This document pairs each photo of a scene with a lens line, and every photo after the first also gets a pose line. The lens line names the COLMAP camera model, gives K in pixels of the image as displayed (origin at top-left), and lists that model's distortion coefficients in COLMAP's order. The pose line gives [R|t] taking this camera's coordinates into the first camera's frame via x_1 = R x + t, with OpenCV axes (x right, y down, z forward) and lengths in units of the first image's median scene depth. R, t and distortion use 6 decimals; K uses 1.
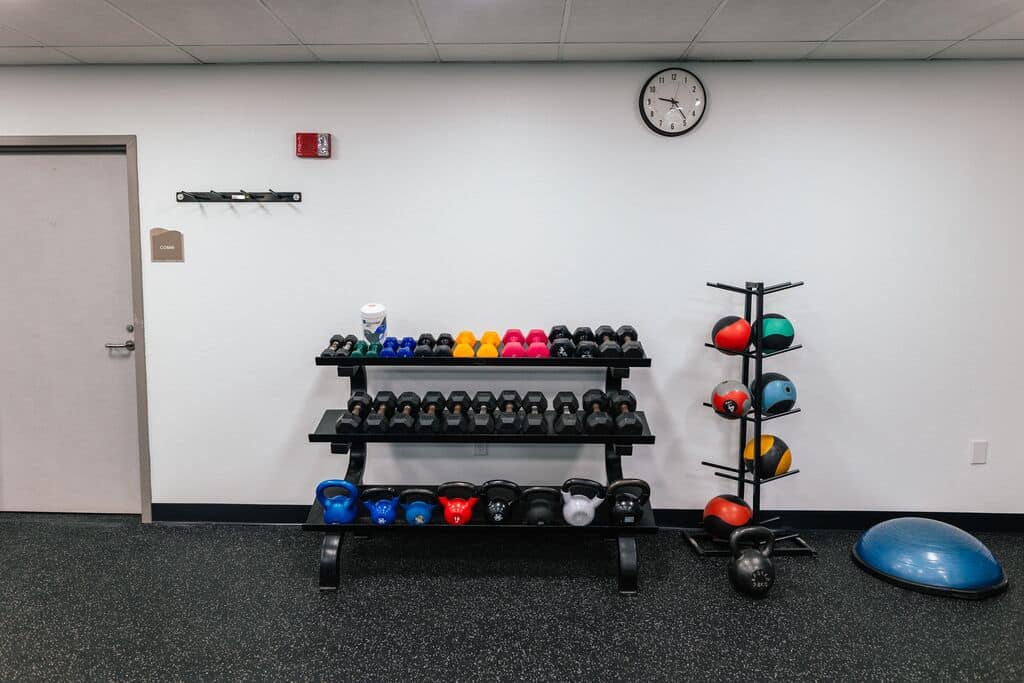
lens RADIAL K [[692.4, 0, 509.1], [0, 692.4, 338.2], [0, 0, 1]] dist [0.035090, 0.005208]
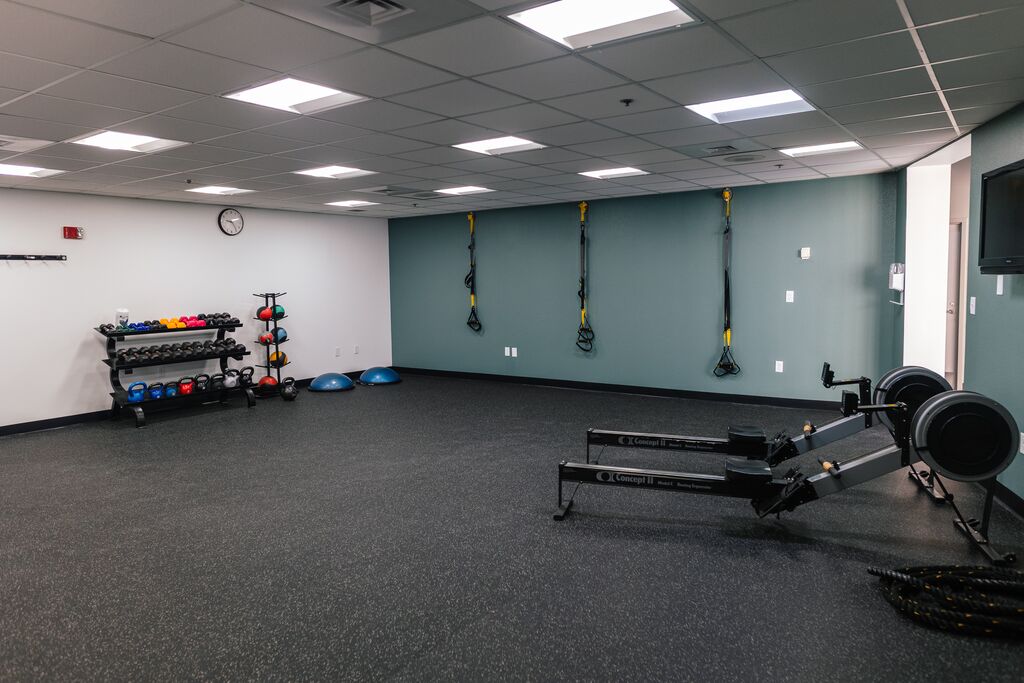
lens RADIAL K [[692.4, 0, 511.0], [0, 692.4, 339.6], [0, 0, 1]] dist [0.035090, 0.005208]
pose [[0.568544, -0.087602, 0.817975, -1.305556], [0.091763, 0.994862, 0.042765, 0.066821], [-0.817519, 0.050746, 0.573662, -1.261178]]
